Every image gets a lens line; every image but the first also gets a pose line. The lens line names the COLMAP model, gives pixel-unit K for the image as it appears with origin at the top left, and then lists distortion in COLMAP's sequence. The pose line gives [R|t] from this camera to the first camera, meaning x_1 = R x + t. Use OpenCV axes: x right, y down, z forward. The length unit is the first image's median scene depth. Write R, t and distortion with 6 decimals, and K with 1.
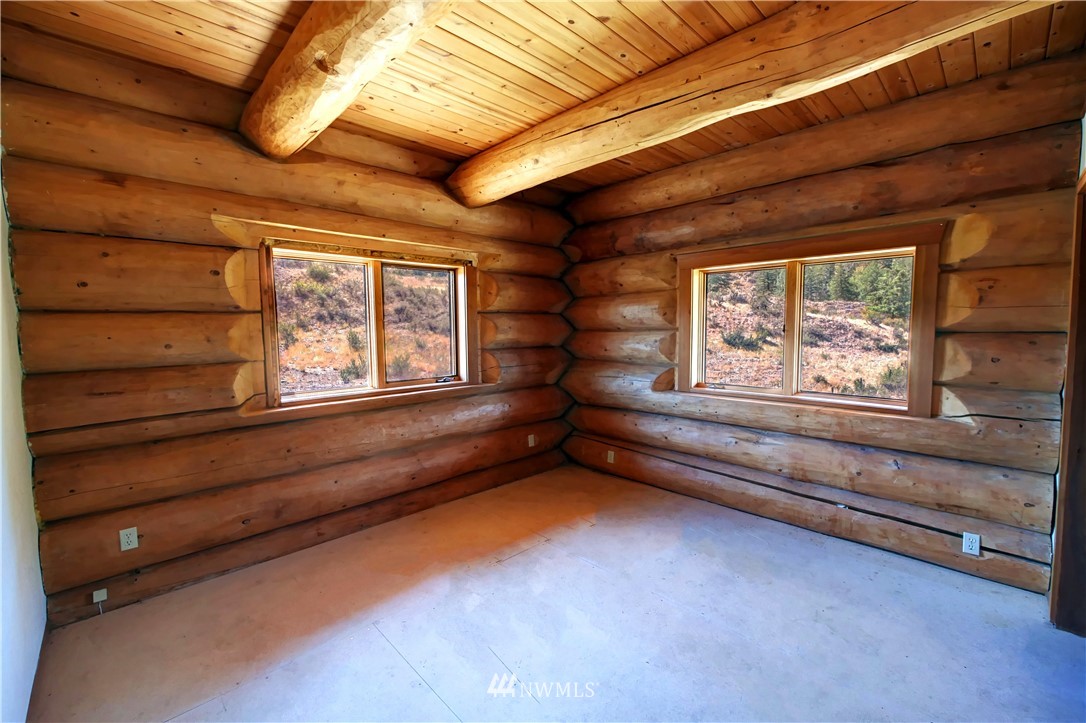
lens RADIAL K [[448.2, 0, 550.4], [0, 448.2, 356.6], [0, 0, 1]] dist [-0.014064, 0.000669]
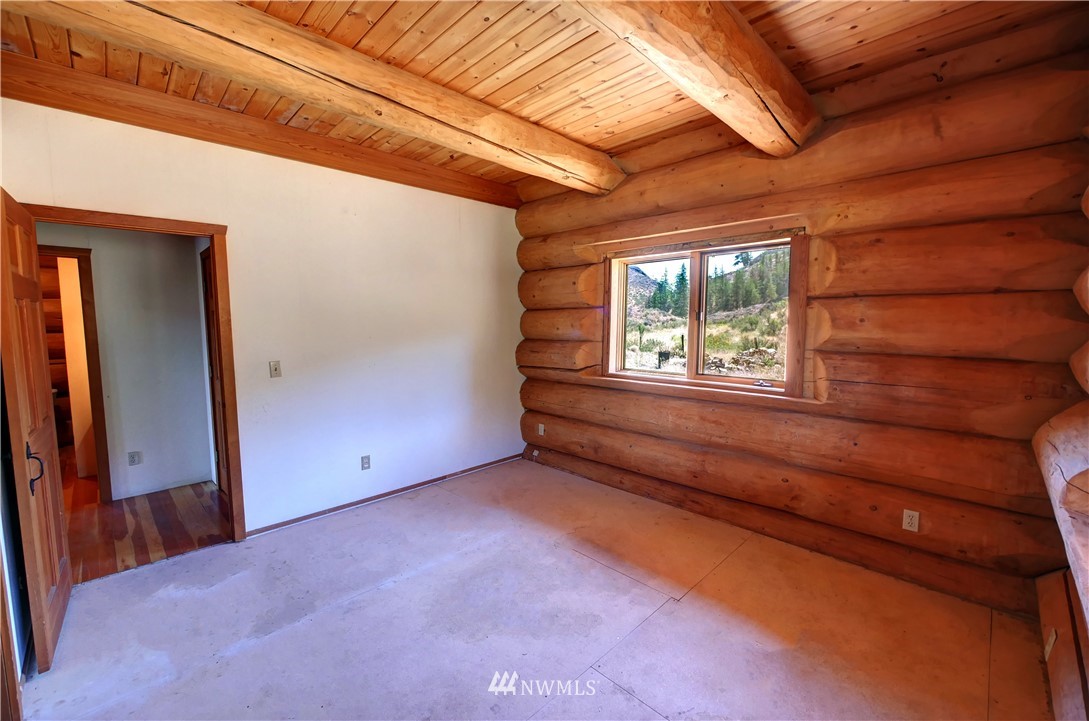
lens RADIAL K [[457.4, 0, 551.9], [0, 457.4, 366.5], [0, 0, 1]] dist [-0.010335, -0.001460]
pose [[-0.000670, 0.103418, -0.994638, 0.735595], [-0.071788, 0.992067, 0.103199, -0.046456], [0.997420, 0.071472, 0.006759, 0.769753]]
